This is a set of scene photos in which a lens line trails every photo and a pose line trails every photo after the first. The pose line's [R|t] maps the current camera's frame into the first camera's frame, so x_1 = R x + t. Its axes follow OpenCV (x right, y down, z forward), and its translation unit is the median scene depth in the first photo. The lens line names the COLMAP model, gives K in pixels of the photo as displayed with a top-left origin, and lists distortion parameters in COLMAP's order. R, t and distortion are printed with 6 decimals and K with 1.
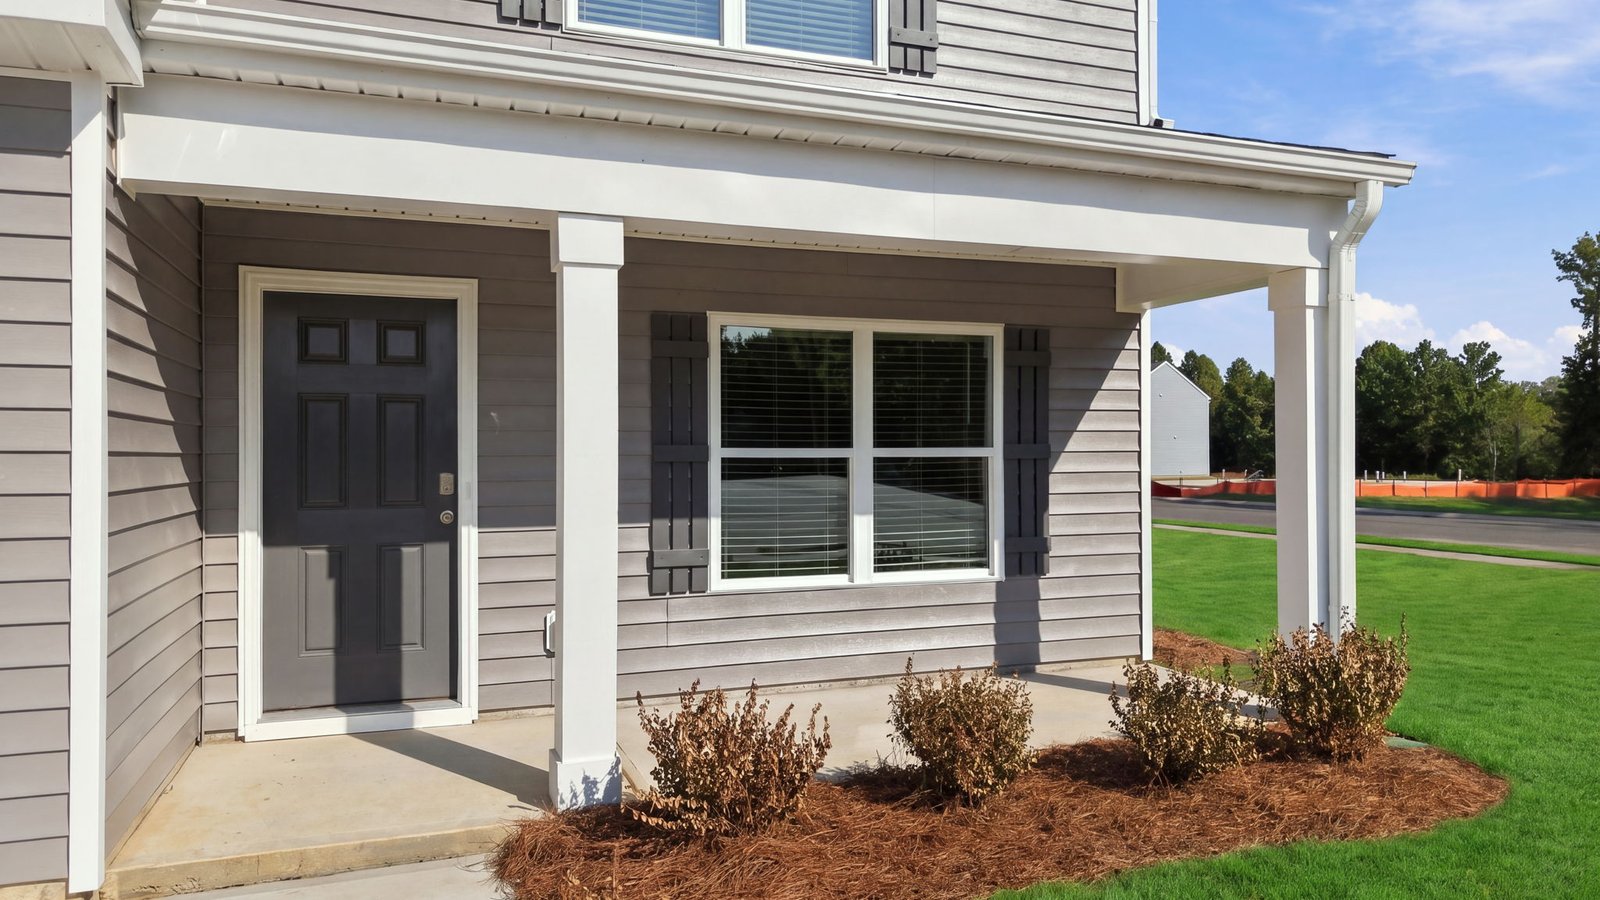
lens RADIAL K [[1067.1, 0, 795.2], [0, 1067.1, 456.4], [0, 0, 1]] dist [0.020427, -0.021397]
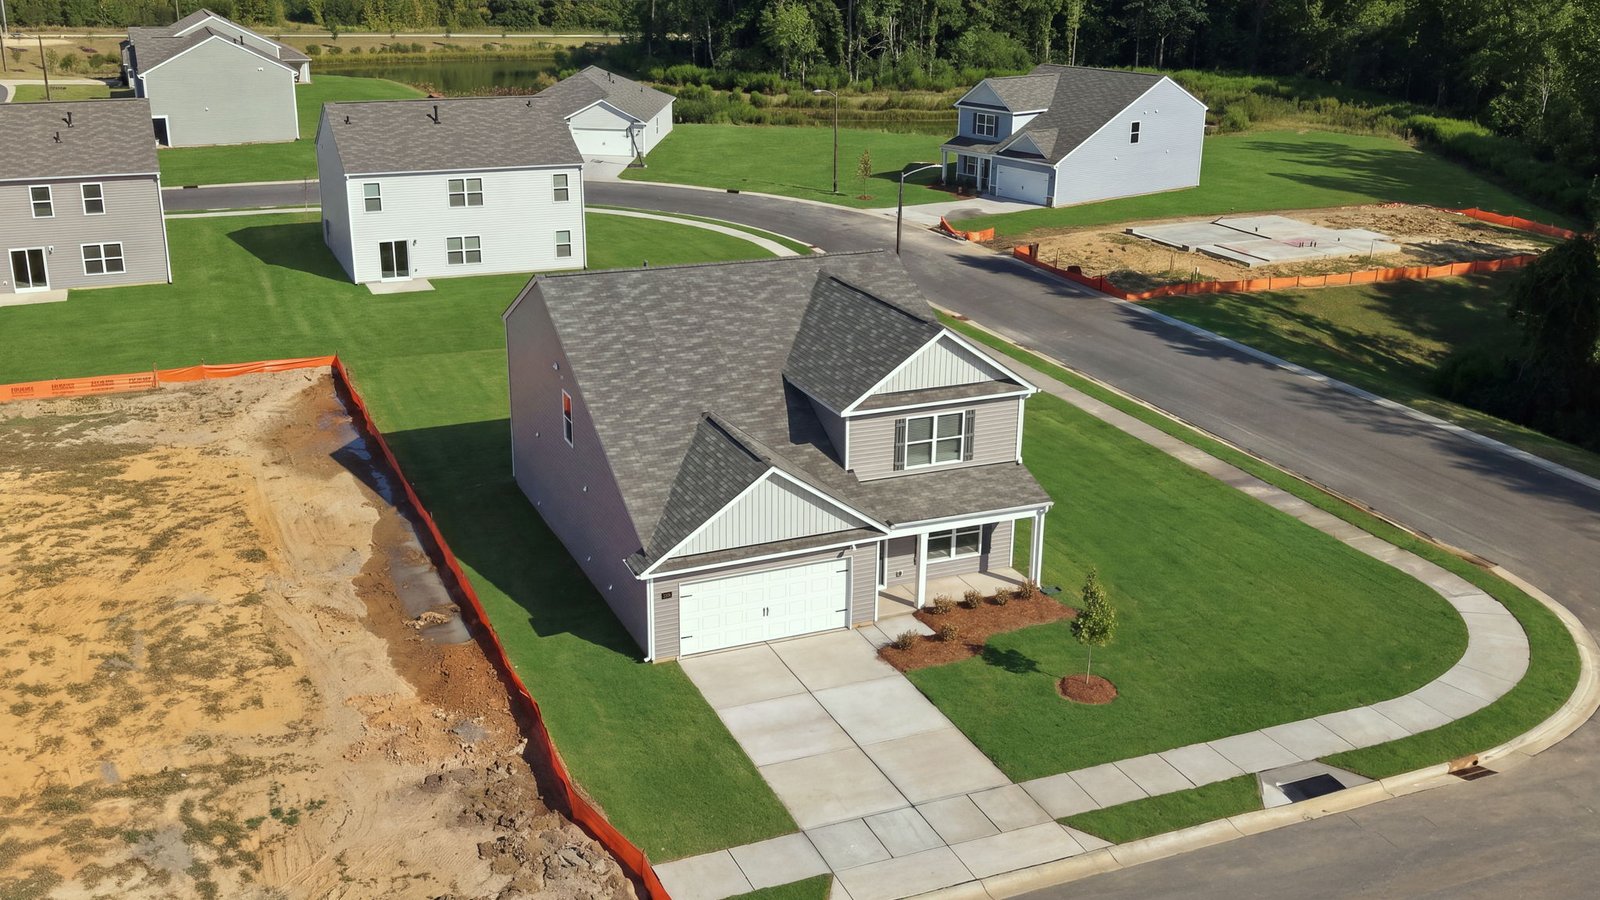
lens RADIAL K [[1530.3, 0, 795.8], [0, 1530.3, 444.5], [0, 0, 1]] dist [0.024821, 0.000000]
pose [[0.998093, -0.002546, 0.061675, -1.165907], [-0.017429, 0.946867, 0.321152, -2.808561], [-0.059216, -0.321615, 0.945017, -5.834105]]
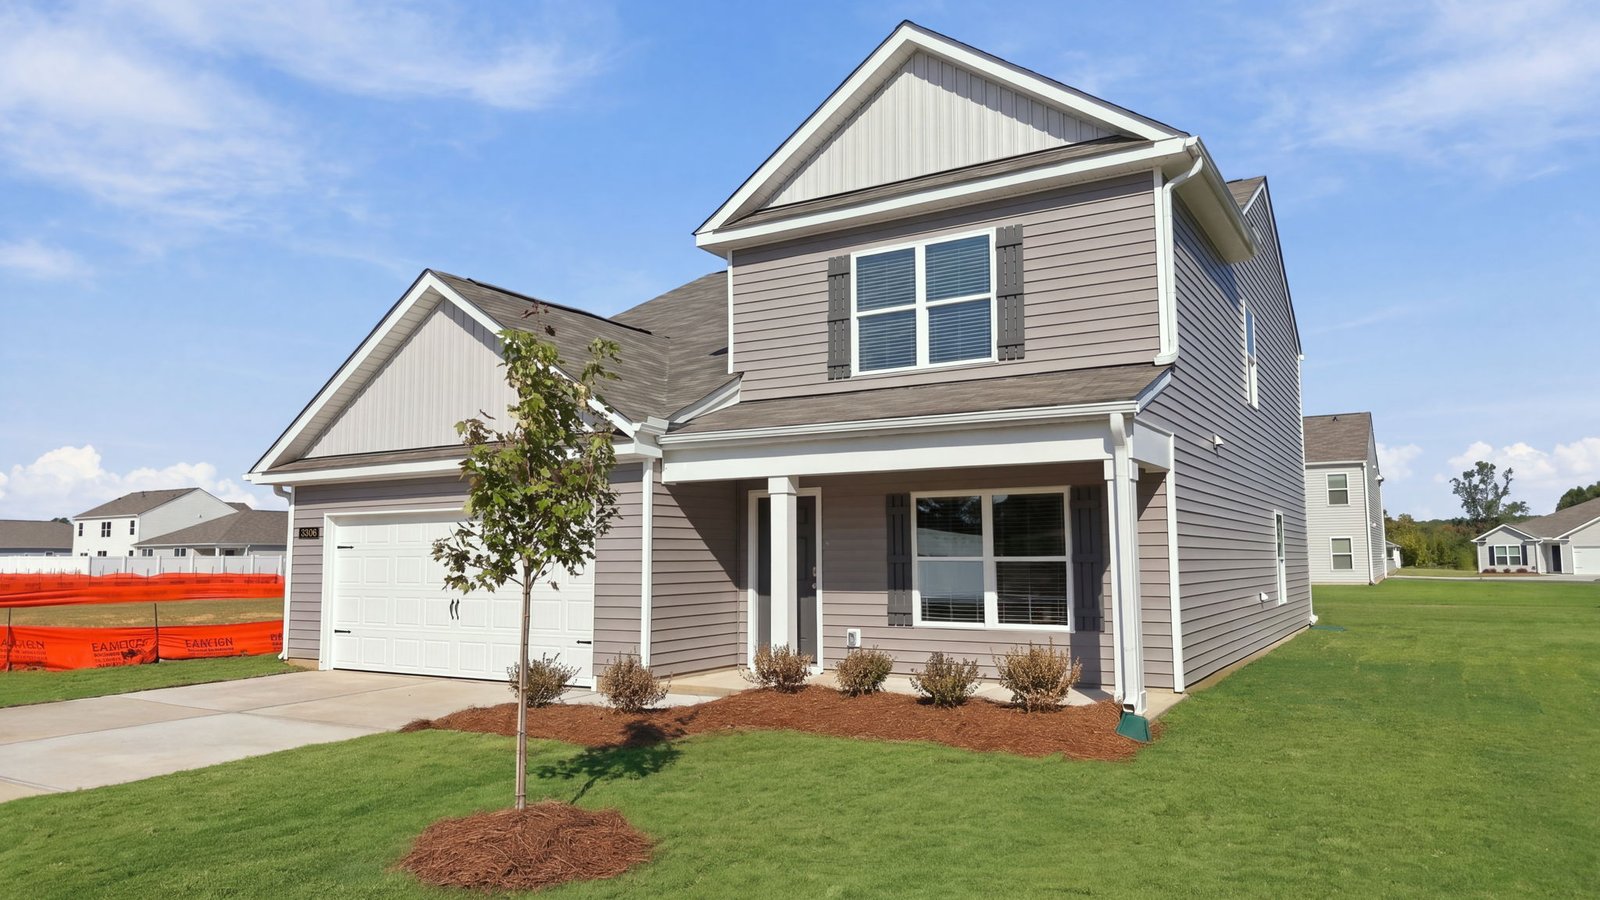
lens RADIAL K [[1067.1, 0, 802.5], [0, 1067.1, 456.3], [0, 0, 1]] dist [0.020427, -0.021397]
pose [[0.638462, -0.073109, -0.766174, 1.393377], [0.004416, 0.995810, -0.091341, -0.014165], [0.769641, 0.054935, 0.636109, -0.513084]]
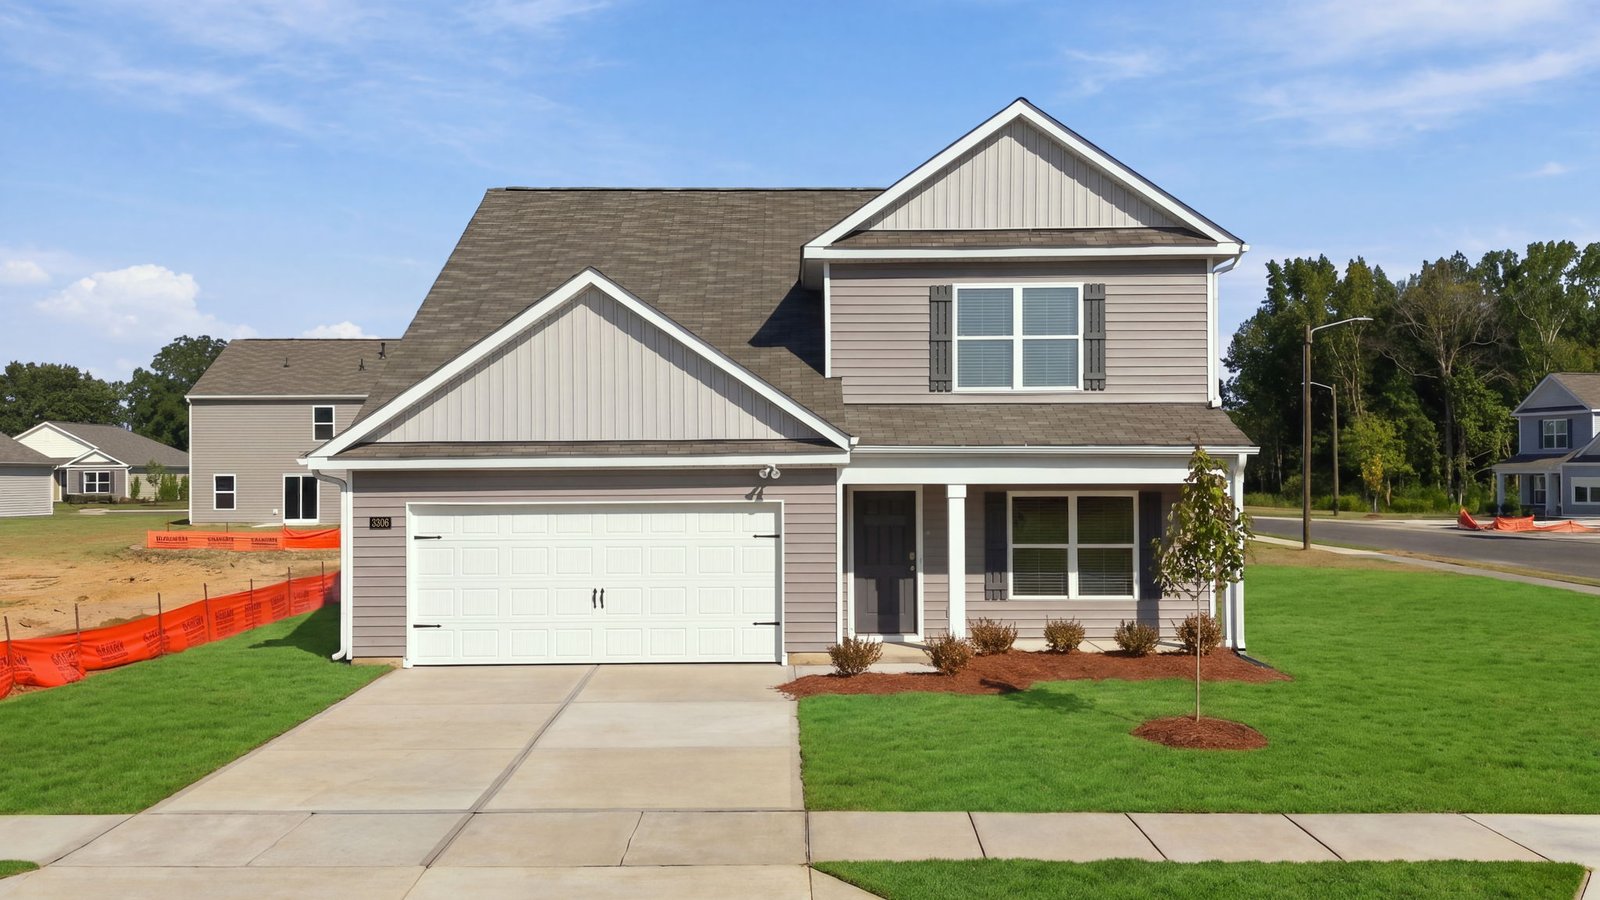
lens RADIAL K [[1580.0, 0, 804.6], [0, 1580.0, 447.7], [0, 0, 1]] dist [0.050703, 0.000000]
pose [[0.943776, -0.002647, -0.330574, 0.716971], [-0.000759, 0.999948, -0.010172, -0.200867], [0.330584, 0.009851, 0.943725, -2.768834]]
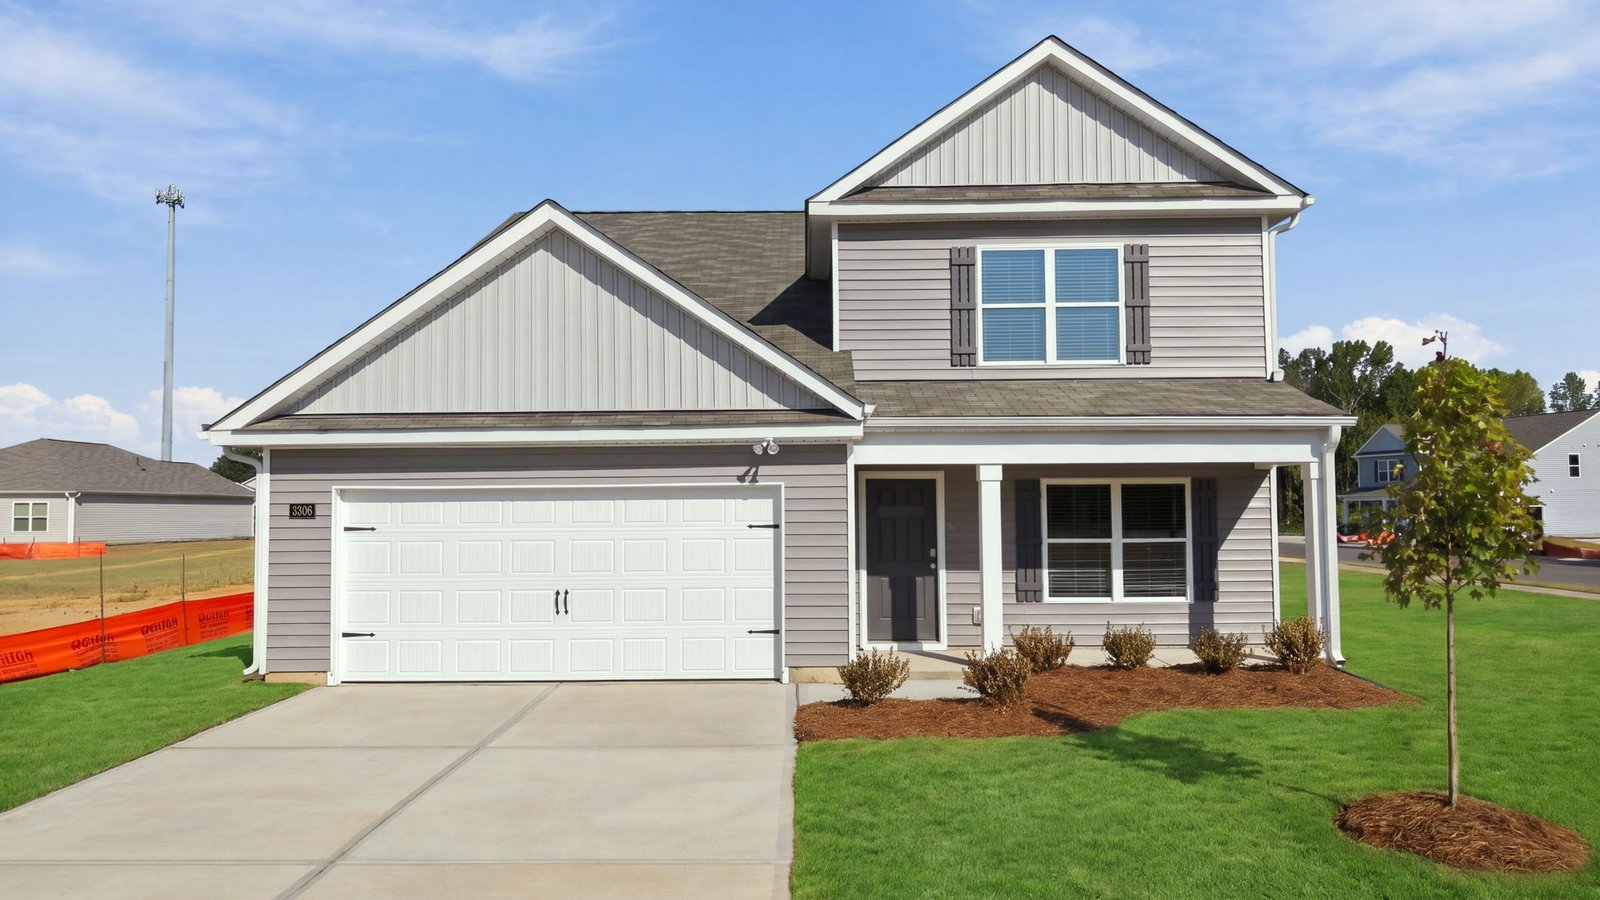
lens RADIAL K [[1067.1, 0, 799.1], [0, 1067.1, 449.4], [0, 0, 1]] dist [0.020427, -0.021397]
pose [[0.936808, -0.019804, -0.349284, 0.230912], [0.001788, 0.998654, -0.051827, -0.079480], [0.349840, 0.047927, 0.935583, -1.312957]]
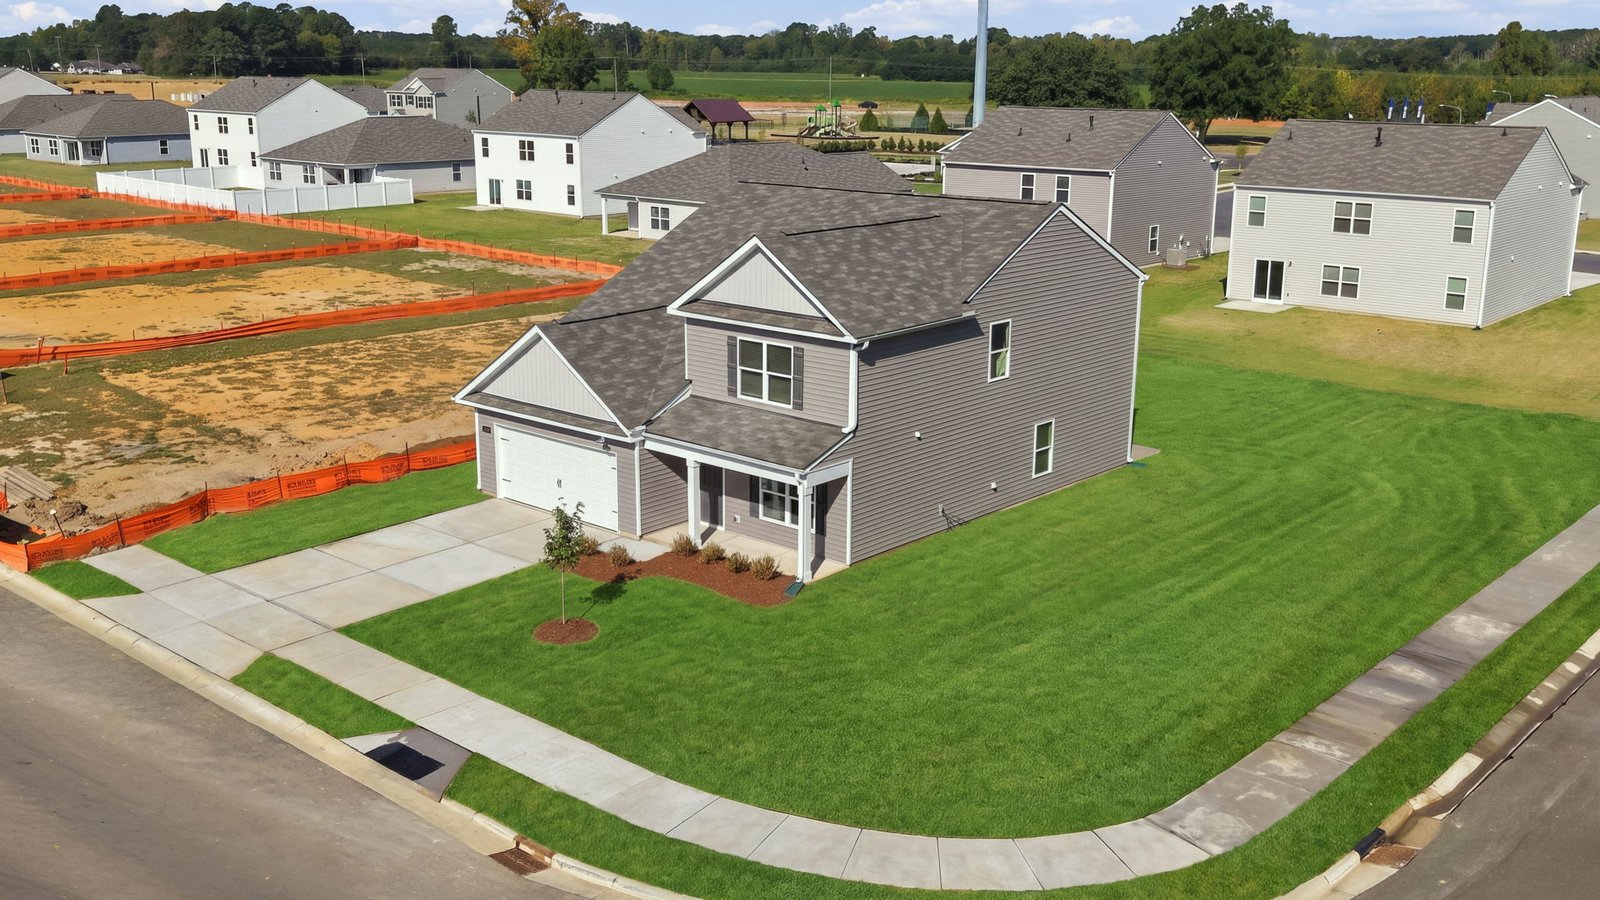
lens RADIAL K [[1530.3, 0, 795.7], [0, 1530.3, 440.5], [0, 0, 1]] dist [0.024821, 0.000000]
pose [[0.479611, 0.222785, -0.848728, 5.376029], [-0.008878, 0.968415, 0.249185, -1.794019], [0.877436, -0.111977, 0.466441, -1.838971]]
